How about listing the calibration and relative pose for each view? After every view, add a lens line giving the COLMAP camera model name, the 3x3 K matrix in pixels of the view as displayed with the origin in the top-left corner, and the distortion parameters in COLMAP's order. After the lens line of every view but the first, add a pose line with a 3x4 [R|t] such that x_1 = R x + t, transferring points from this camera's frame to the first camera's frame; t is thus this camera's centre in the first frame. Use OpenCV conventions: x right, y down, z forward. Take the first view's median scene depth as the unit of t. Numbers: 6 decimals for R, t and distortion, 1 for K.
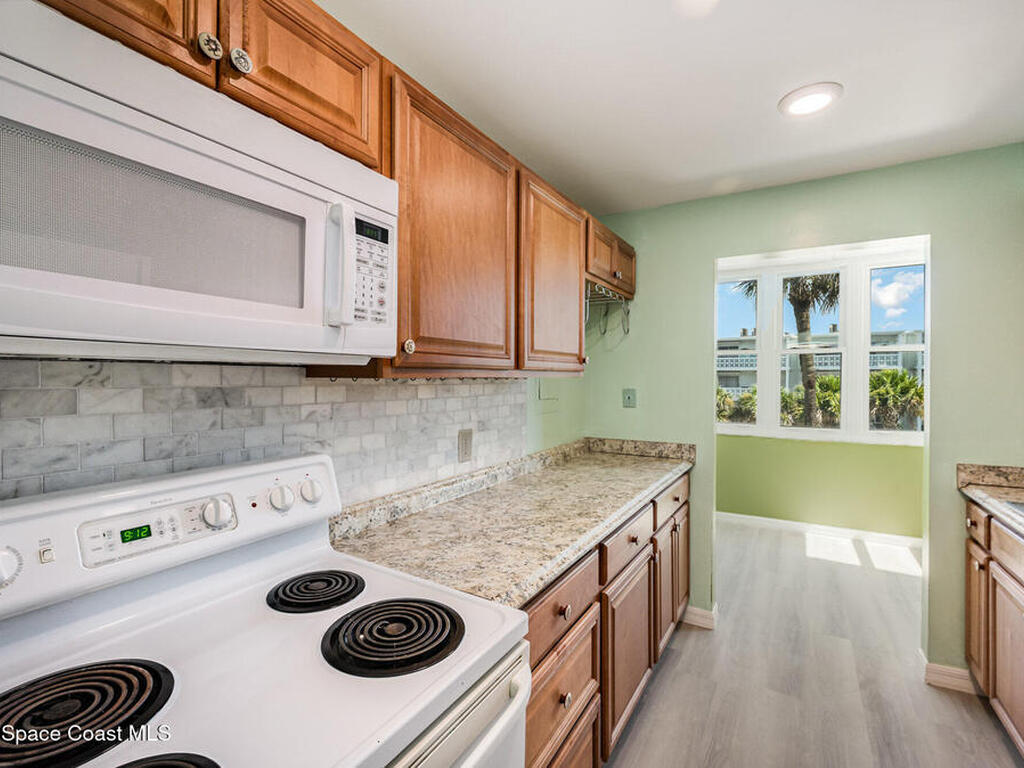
lens RADIAL K [[479.6, 0, 510.3], [0, 479.6, 376.3], [0, 0, 1]] dist [-0.001230, 0.000125]
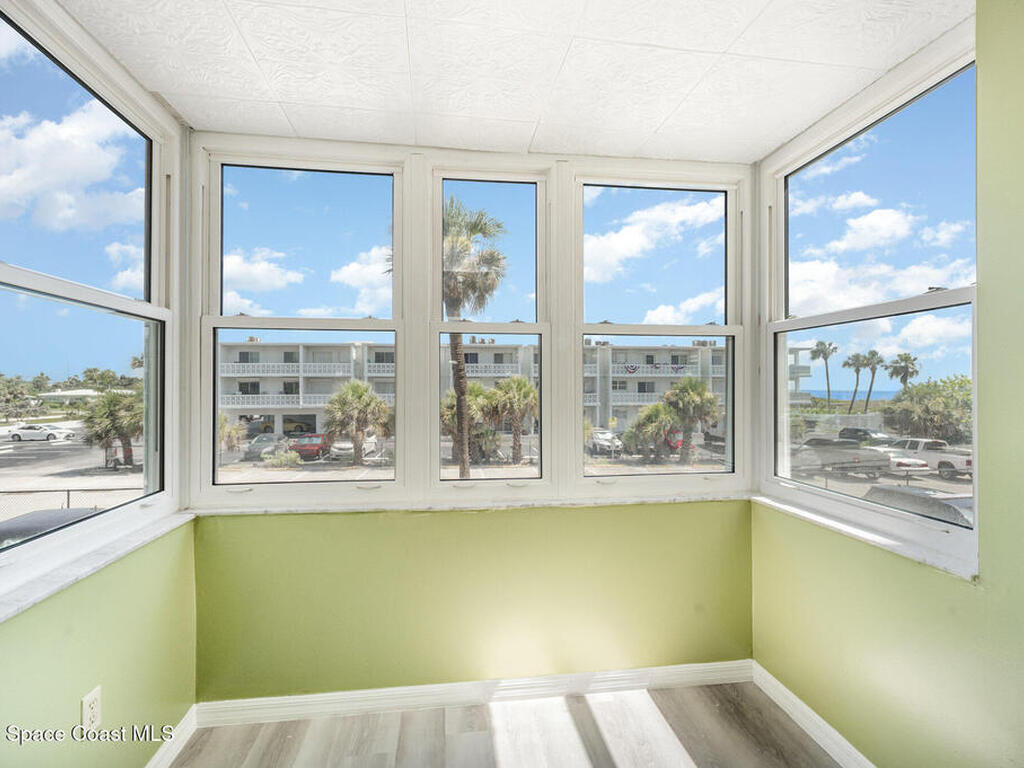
lens RADIAL K [[479.6, 0, 510.2], [0, 479.6, 388.2], [0, 0, 1]] dist [-0.001230, 0.000125]
pose [[0.779855, -0.008555, 0.625902, 0.080537], [0.003207, 0.999948, 0.009673, 0.002765], [-0.625952, -0.005536, 0.779842, 0.146668]]
